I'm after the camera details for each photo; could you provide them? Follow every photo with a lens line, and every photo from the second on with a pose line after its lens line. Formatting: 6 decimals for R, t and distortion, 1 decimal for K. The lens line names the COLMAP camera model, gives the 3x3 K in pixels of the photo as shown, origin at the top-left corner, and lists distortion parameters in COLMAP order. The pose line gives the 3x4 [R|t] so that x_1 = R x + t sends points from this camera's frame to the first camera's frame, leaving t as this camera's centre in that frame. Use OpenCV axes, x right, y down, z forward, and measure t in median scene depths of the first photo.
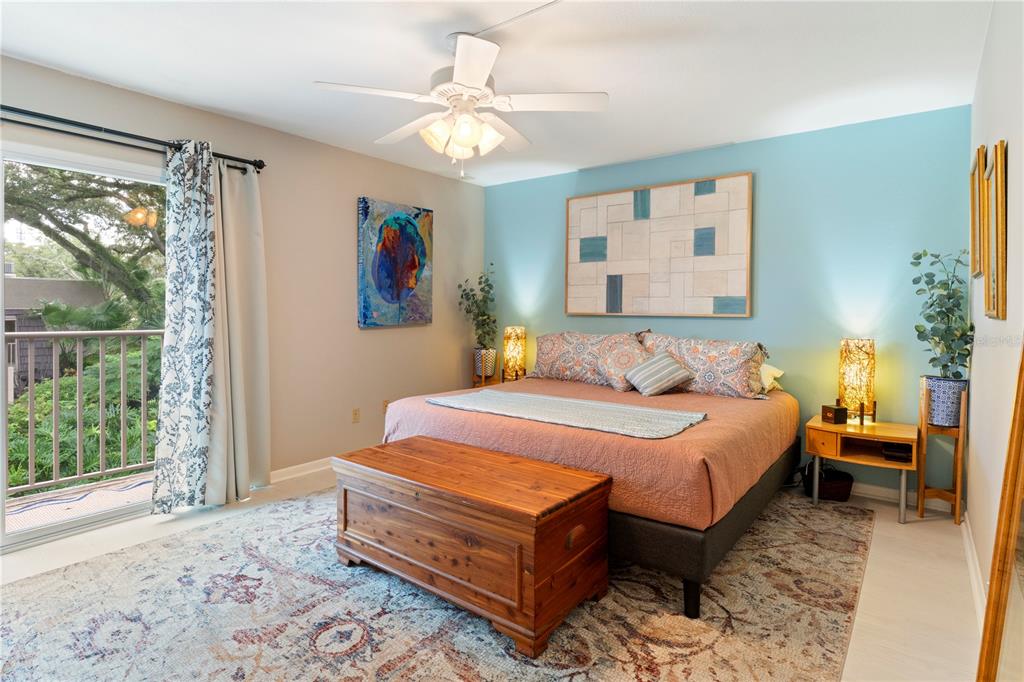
lens RADIAL K [[513.3, 0, 521.2], [0, 513.3, 341.4], [0, 0, 1]] dist [-0.006133, -0.001152]
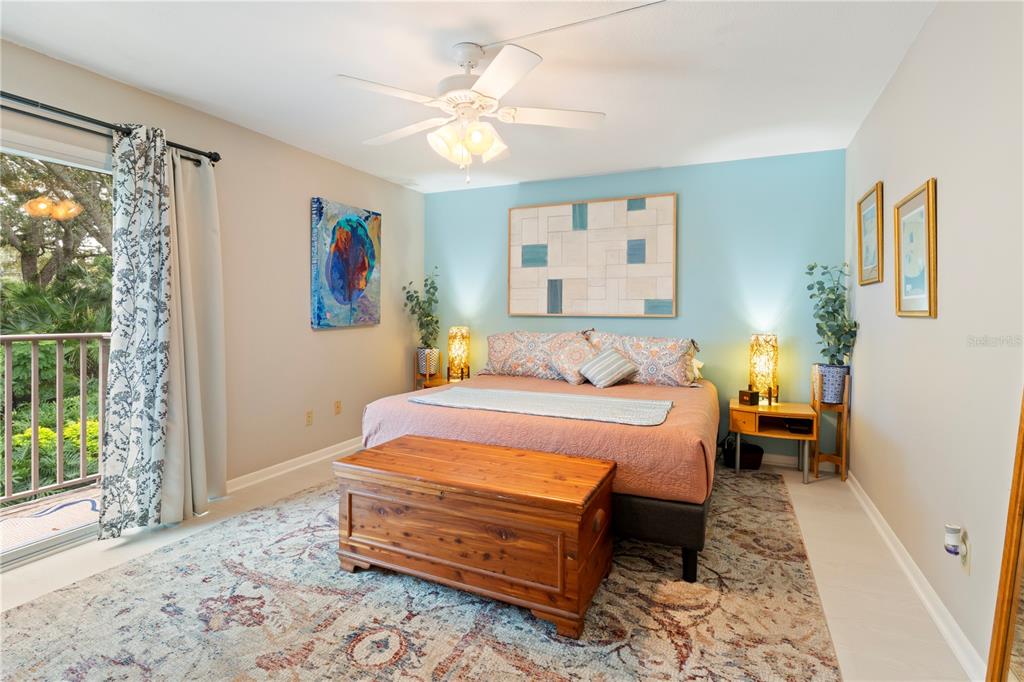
lens RADIAL K [[470.1, 0, 508.6], [0, 470.1, 336.9], [0, 0, 1]] dist [-0.006974, -0.000891]
pose [[0.976562, -0.012055, 0.214898, -0.190921], [0.013603, 0.999891, -0.005722, -0.001665], [-0.214806, 0.008512, 0.976620, 0.047159]]
